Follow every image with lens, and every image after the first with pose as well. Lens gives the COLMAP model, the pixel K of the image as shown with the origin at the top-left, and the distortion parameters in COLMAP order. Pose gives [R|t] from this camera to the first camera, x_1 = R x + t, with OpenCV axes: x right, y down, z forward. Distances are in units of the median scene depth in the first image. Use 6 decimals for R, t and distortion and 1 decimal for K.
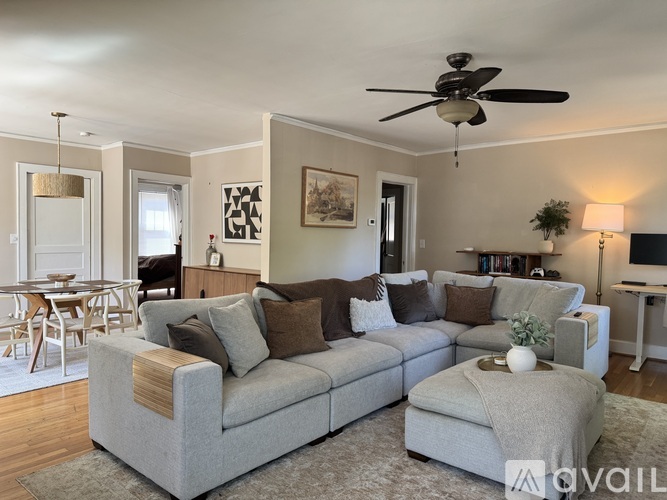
lens RADIAL K [[471.0, 0, 333.5], [0, 471.0, 250.0], [0, 0, 1]] dist [0.004781, -0.001269]
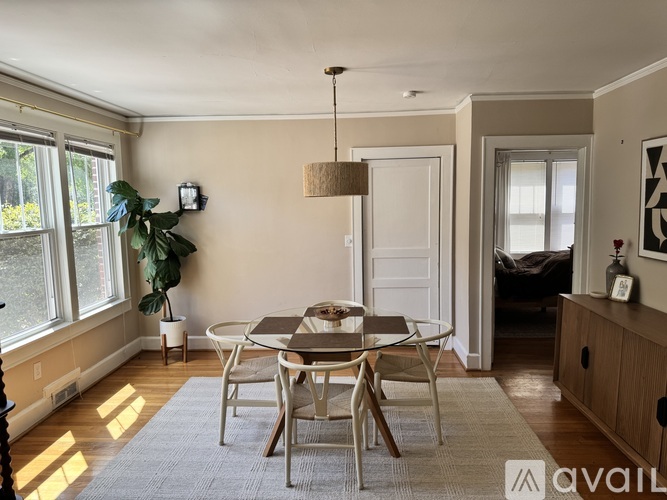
lens RADIAL K [[471.0, 0, 333.5], [0, 471.0, 250.0], [0, 0, 1]] dist [0.004781, -0.001269]
pose [[0.599389, 0.055501, -0.798531, -0.027243], [0.001022, 0.997539, 0.070100, -0.059582], [0.800457, -0.042833, 0.597858, 0.435364]]
